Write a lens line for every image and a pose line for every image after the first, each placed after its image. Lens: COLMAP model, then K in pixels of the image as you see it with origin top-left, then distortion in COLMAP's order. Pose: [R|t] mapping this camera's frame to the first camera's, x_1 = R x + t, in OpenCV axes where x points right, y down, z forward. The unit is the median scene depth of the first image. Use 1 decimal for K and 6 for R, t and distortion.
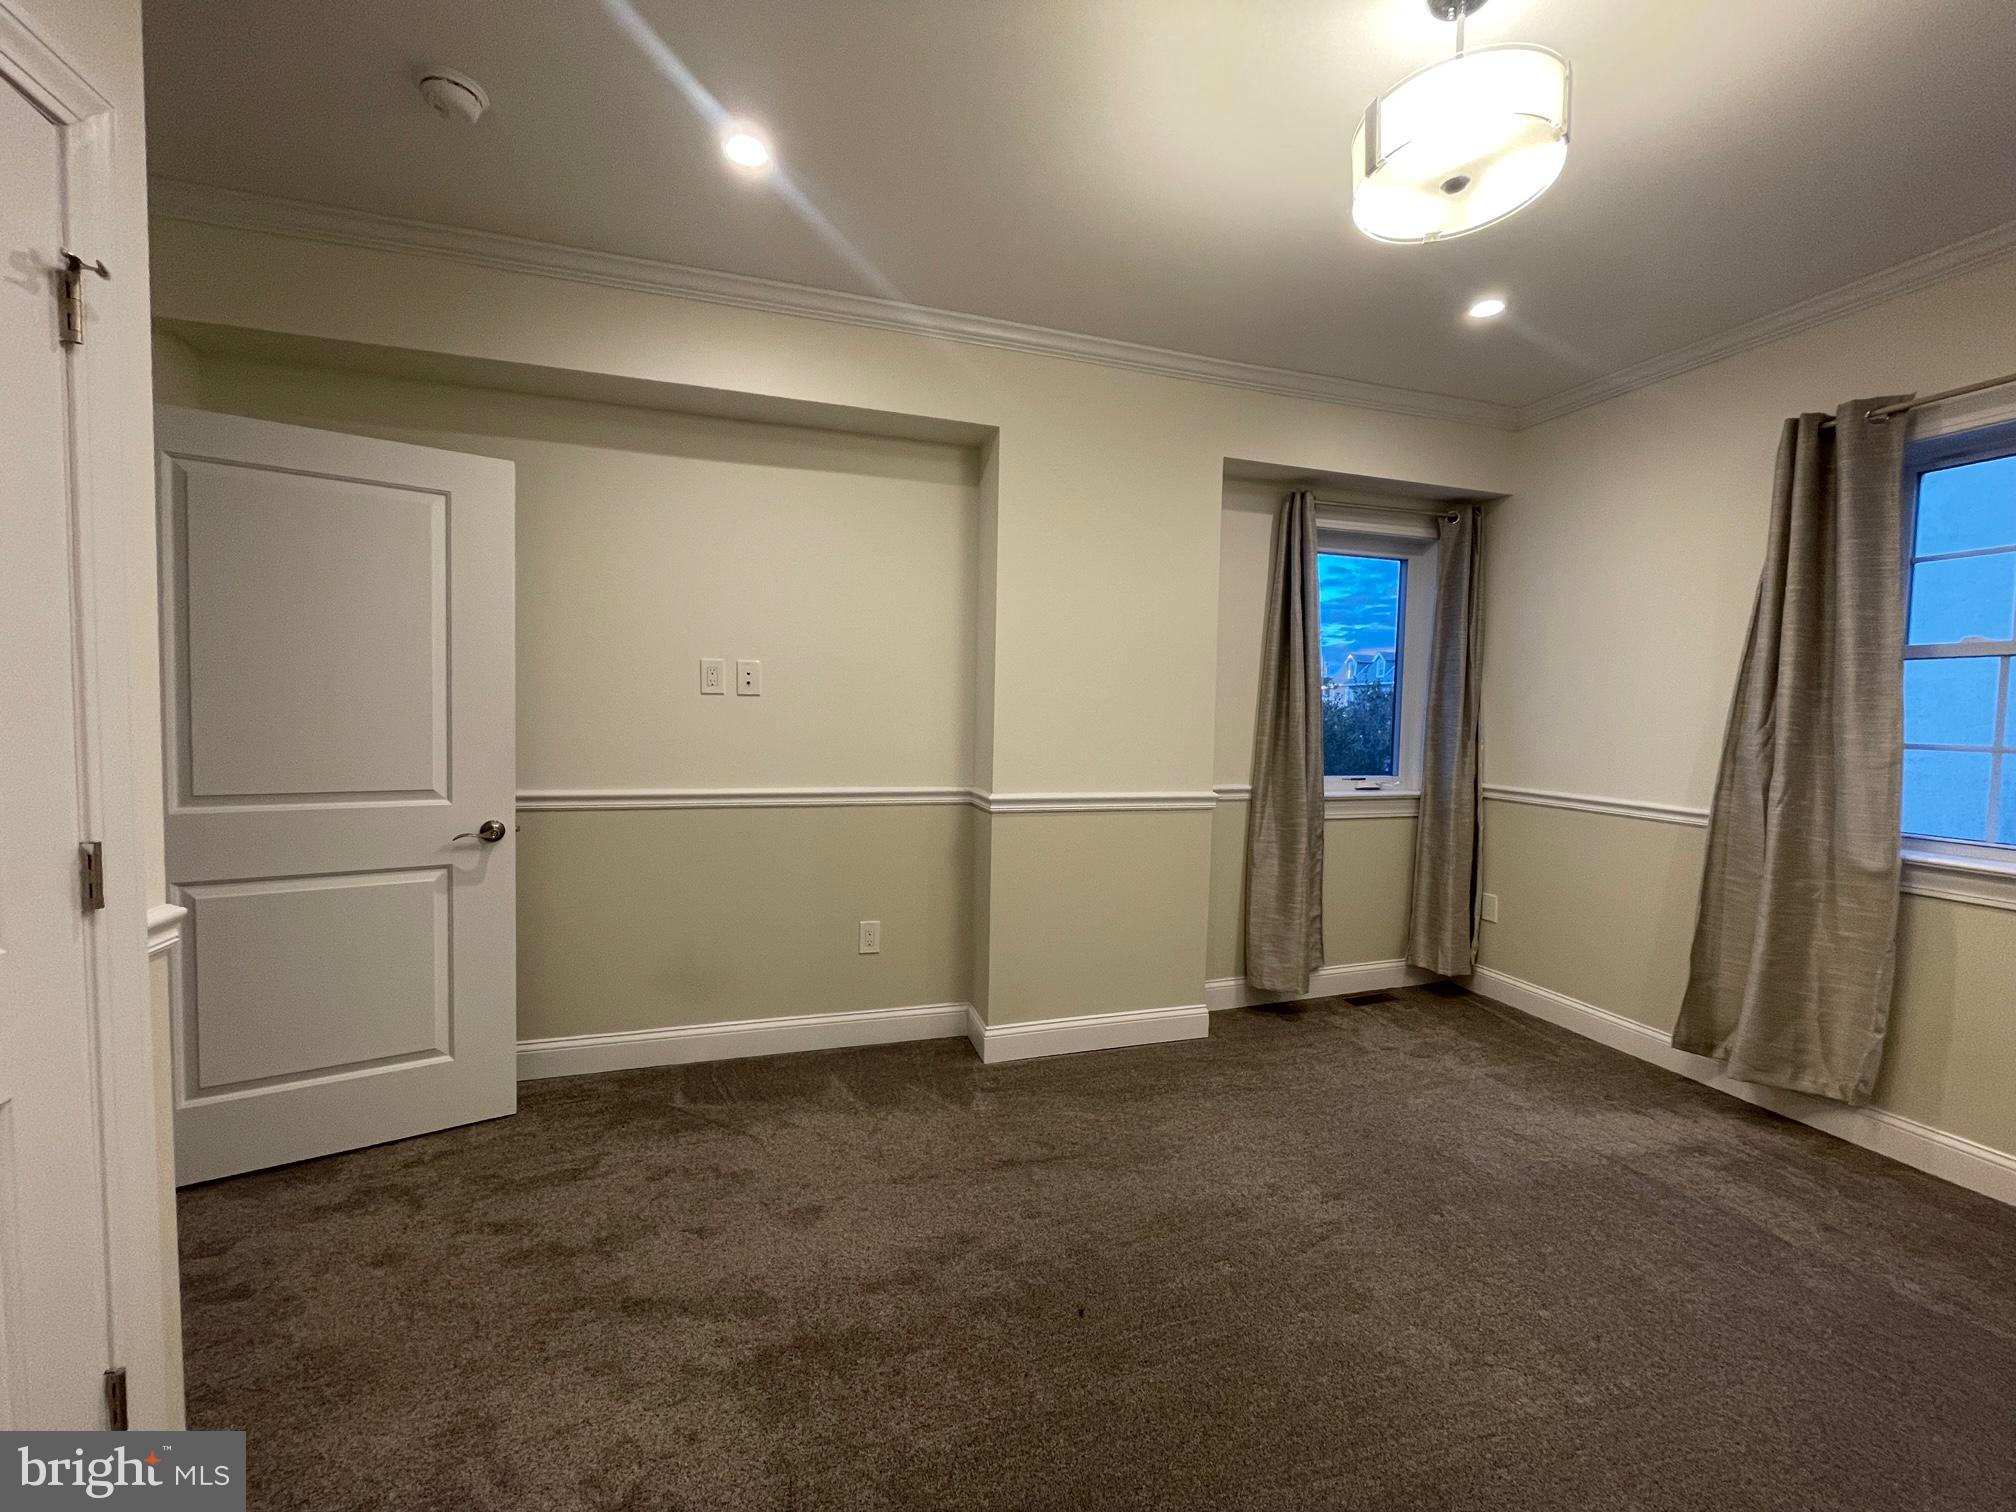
lens RADIAL K [[815.3, 0, 1001.2], [0, 815.3, 748.0], [0, 0, 1]] dist [-0.001941, -0.000499]
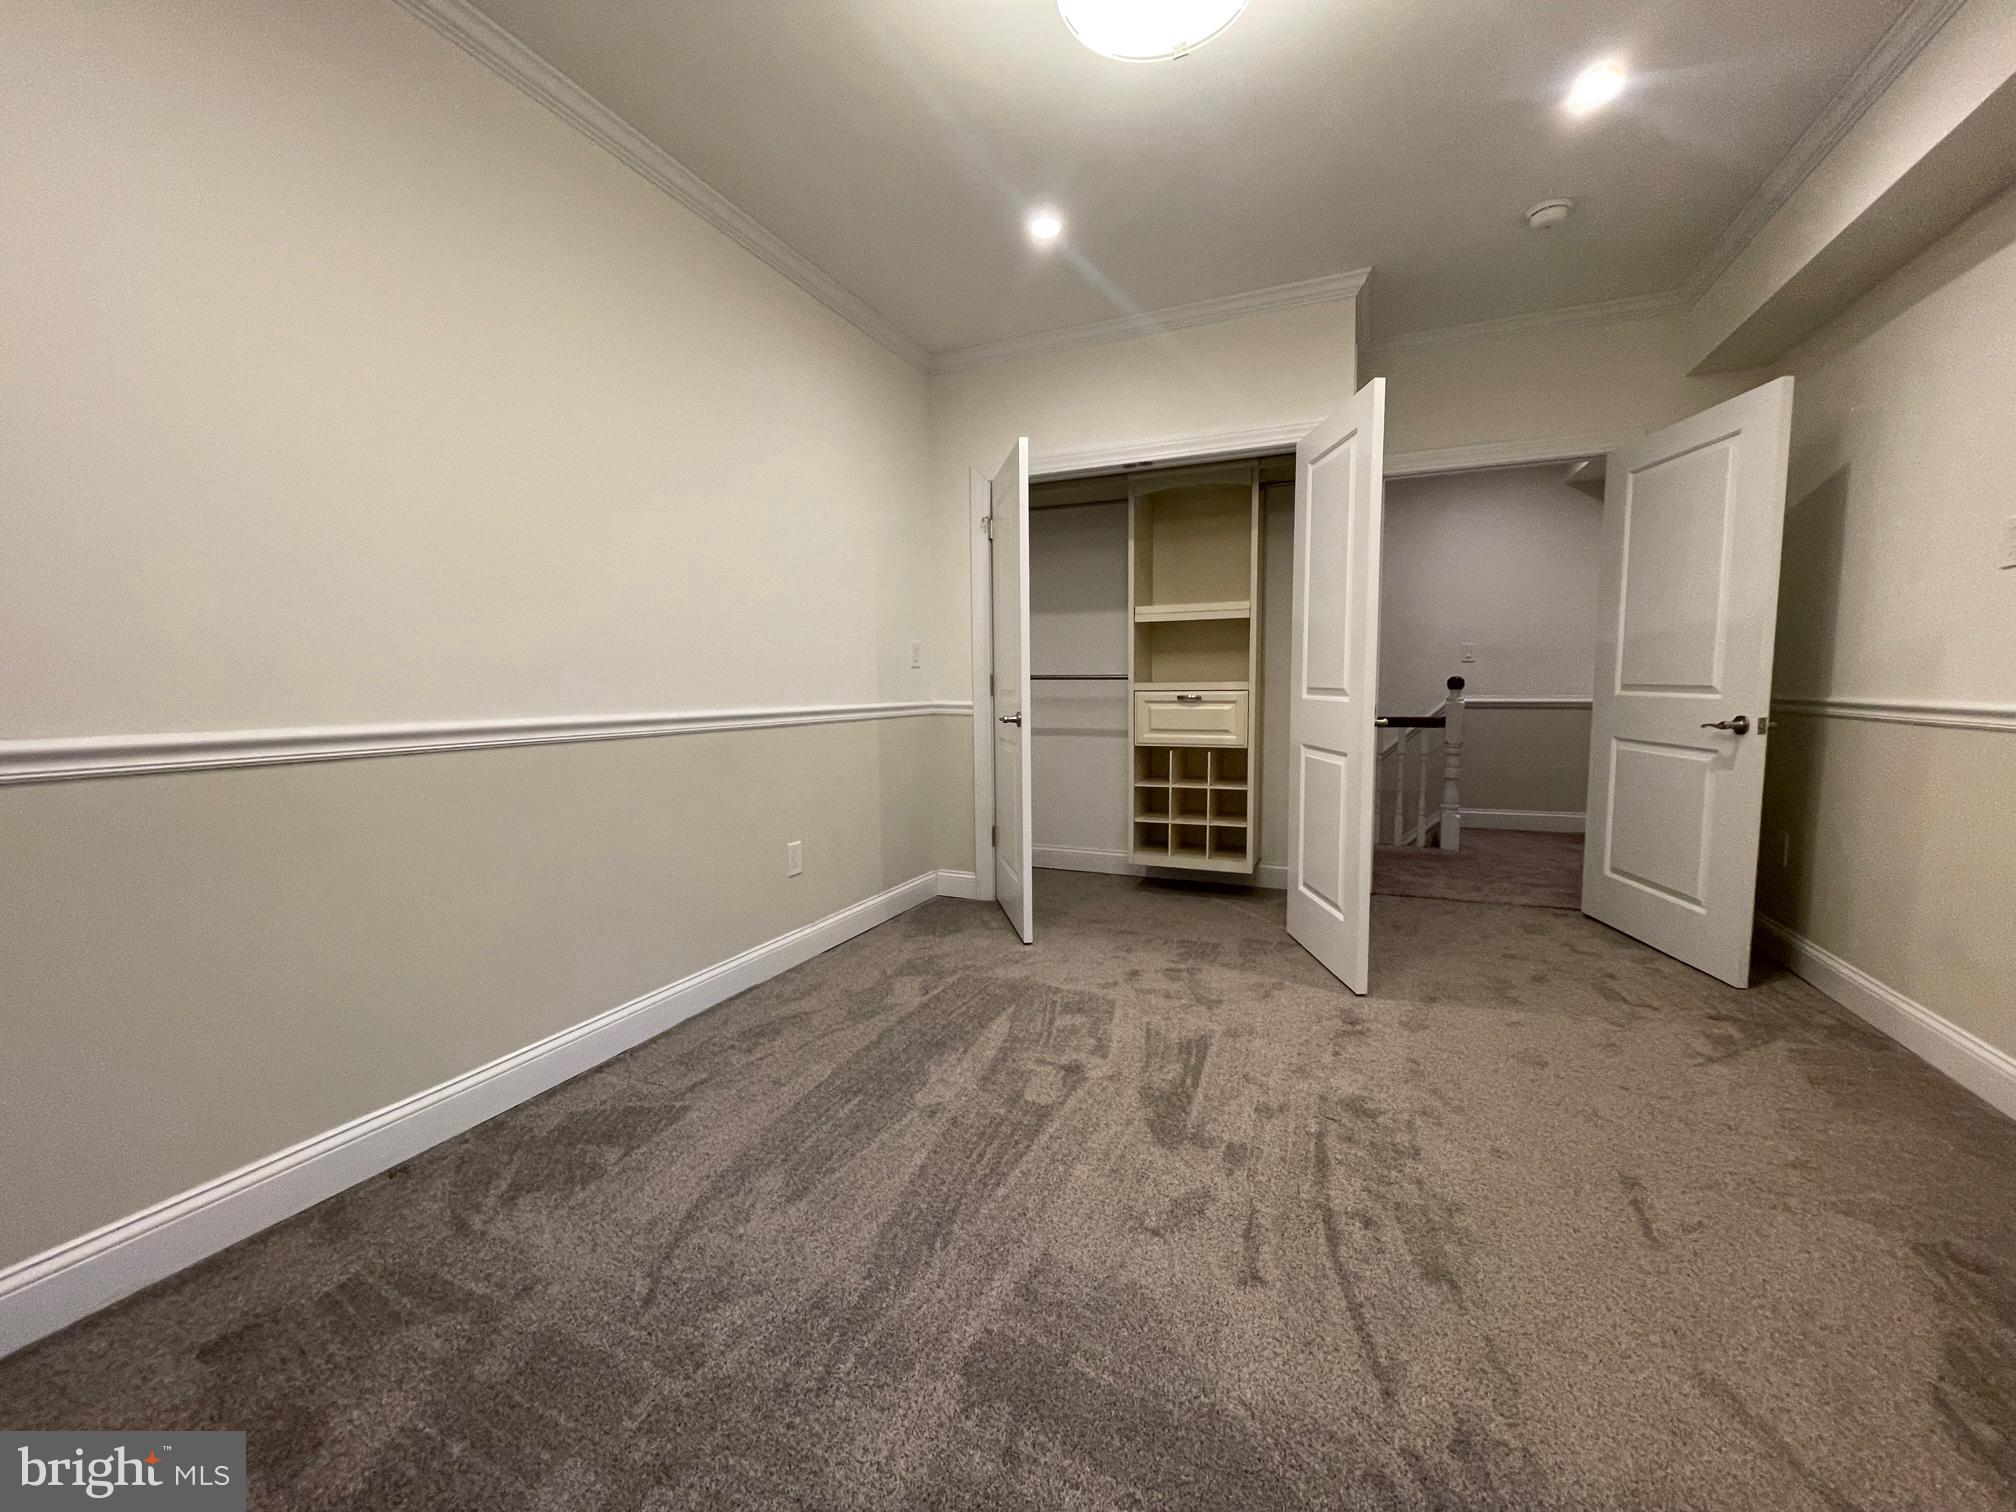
lens RADIAL K [[815.3, 0, 1011.7], [0, 815.3, 758.8], [0, 0, 1]] dist [-0.001941, -0.000499]
pose [[-0.657471, 0.046747, -0.752029, 0.889203], [-0.049603, 0.993223, 0.105106, 0.084444], [0.751846, 0.106407, -0.650696, 1.004531]]
